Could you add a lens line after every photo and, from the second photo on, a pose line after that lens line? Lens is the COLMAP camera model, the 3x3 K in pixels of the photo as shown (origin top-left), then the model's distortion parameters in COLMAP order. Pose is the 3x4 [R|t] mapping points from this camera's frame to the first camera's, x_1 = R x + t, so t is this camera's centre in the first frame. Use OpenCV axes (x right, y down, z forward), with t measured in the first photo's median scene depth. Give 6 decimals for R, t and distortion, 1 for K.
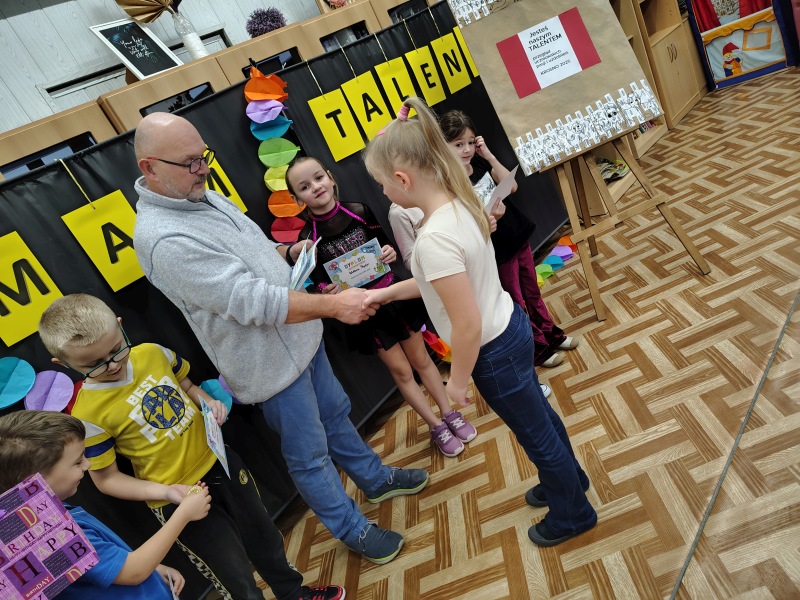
lens RADIAL K [[548.5, 0, 401.5], [0, 548.5, 293.3], [0, 0, 1]] dist [0.040411, -0.043211]
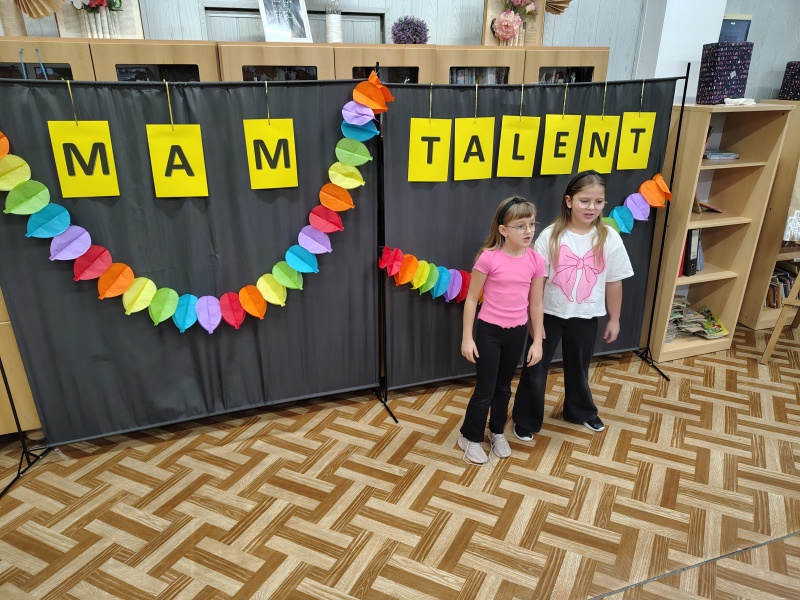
lens RADIAL K [[548.5, 0, 398.1], [0, 548.5, 303.8], [0, 0, 1]] dist [0.040411, -0.043211]
pose [[0.797792, 0.566492, -0.206434, 0.238436], [-0.532456, 0.822590, 0.199588, -0.273911], [0.282876, -0.049312, 0.957888, -0.025063]]
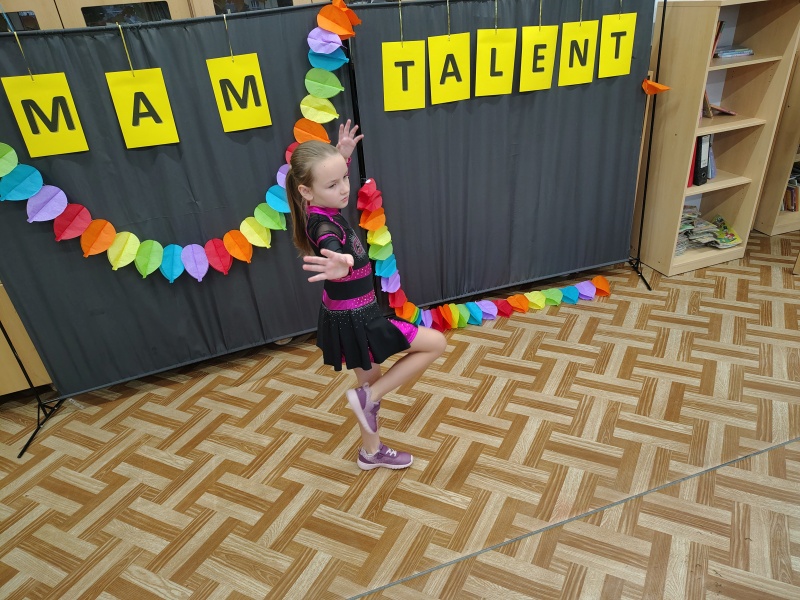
lens RADIAL K [[548.5, 0, 395.6], [0, 548.5, 293.6], [0, 0, 1]] dist [0.040411, -0.043211]
pose [[0.828470, 0.529679, -0.181871, 0.288672], [-0.463704, 0.830888, 0.307578, -0.310107], [0.314032, -0.170485, 0.933980, 0.001248]]
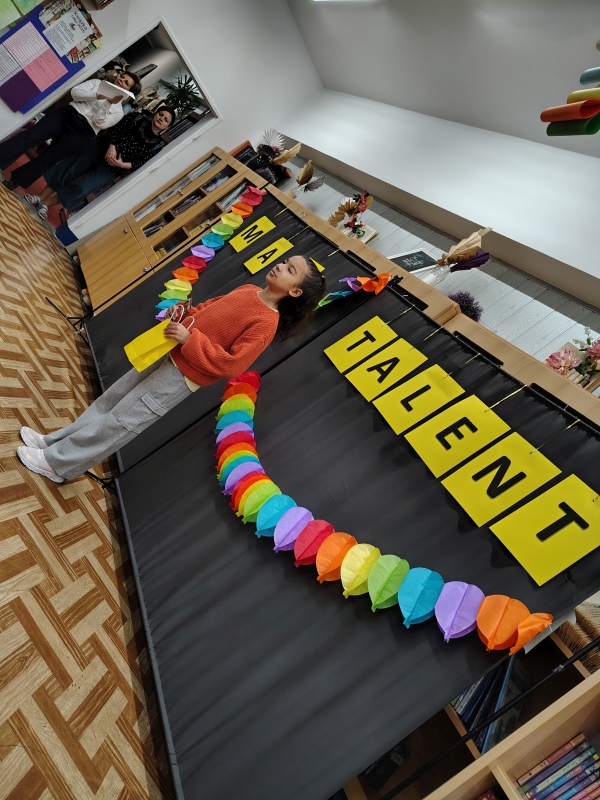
lens RADIAL K [[548.5, 0, 300.9], [0, 548.5, 399.0], [0, 0, 1]] dist [0.040411, -0.043211]
pose [[-0.399446, 0.205503, -0.893427, 0.881293], [-0.865318, 0.237336, 0.441470, -0.686288], [0.302766, 0.949442, 0.083022, 1.093246]]
